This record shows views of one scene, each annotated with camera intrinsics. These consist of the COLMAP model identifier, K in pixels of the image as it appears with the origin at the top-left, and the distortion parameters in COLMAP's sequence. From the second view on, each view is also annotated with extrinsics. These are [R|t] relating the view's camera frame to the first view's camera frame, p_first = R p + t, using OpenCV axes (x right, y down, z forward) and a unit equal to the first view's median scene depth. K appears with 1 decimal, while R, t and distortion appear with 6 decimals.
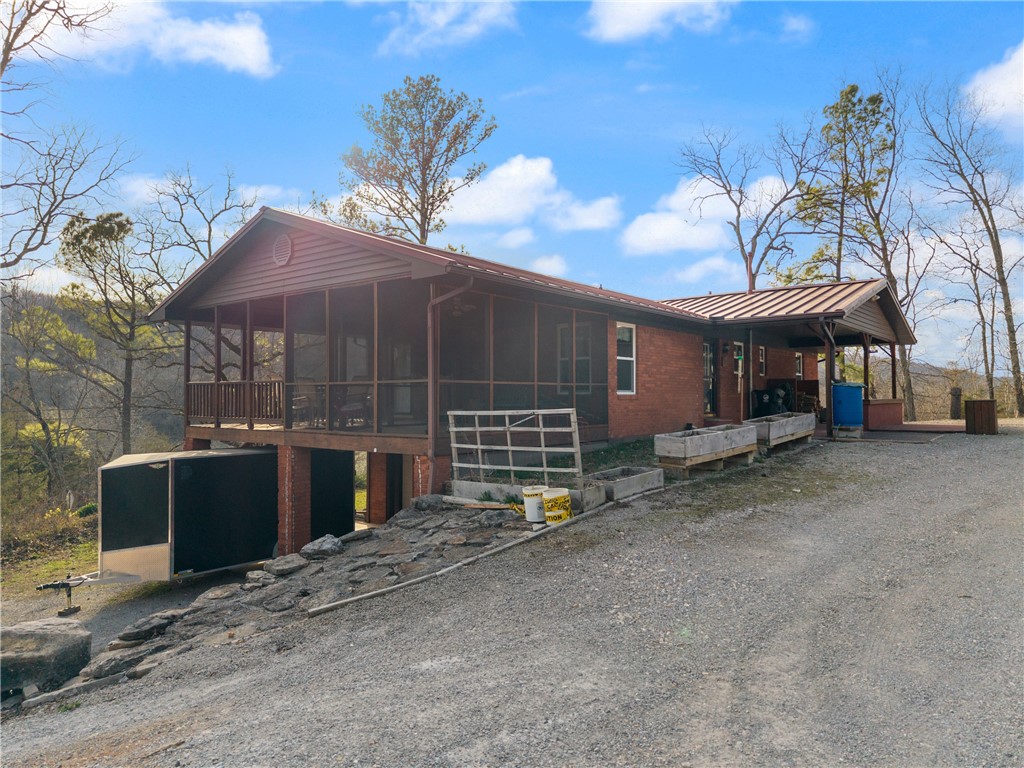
lens RADIAL K [[715.7, 0, 512.0], [0, 715.7, 384.0], [0, 0, 1]] dist [-0.010398, -0.003320]
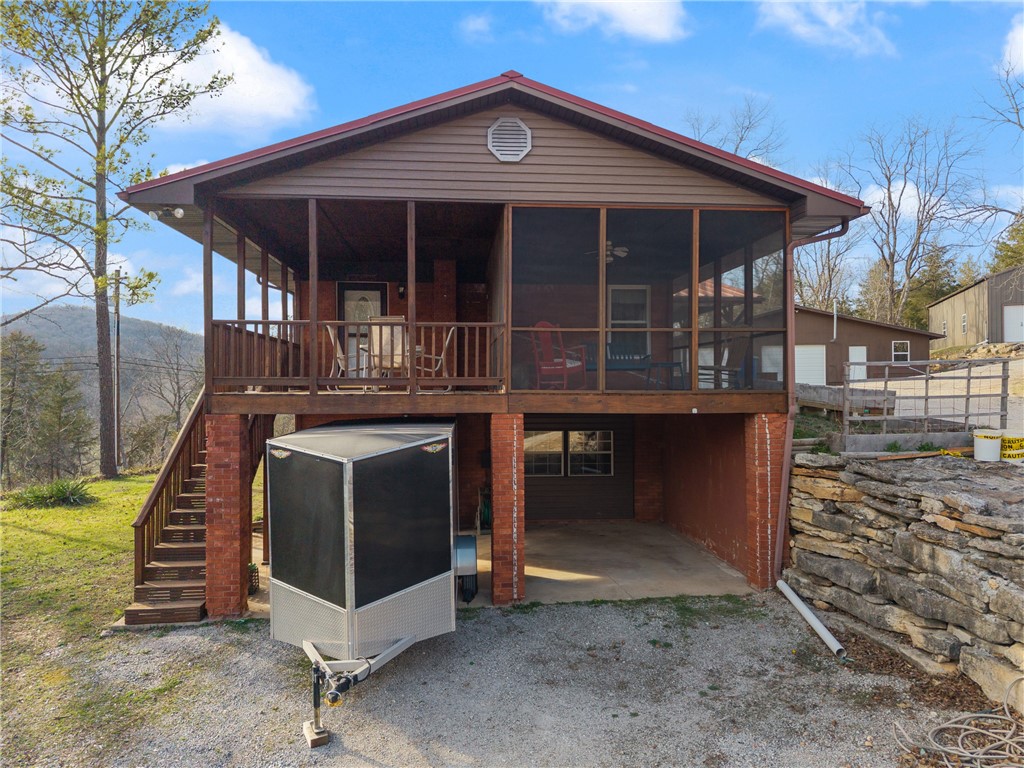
lens RADIAL K [[729.0, 0, 512.0], [0, 729.0, 384.0], [0, 0, 1]] dist [0.000308, -0.000707]
pose [[0.744833, 0.000751, 0.667251, -0.862658], [-0.005573, 0.999971, 0.005096, 0.056505], [-0.667228, -0.007514, 0.744816, 0.492010]]
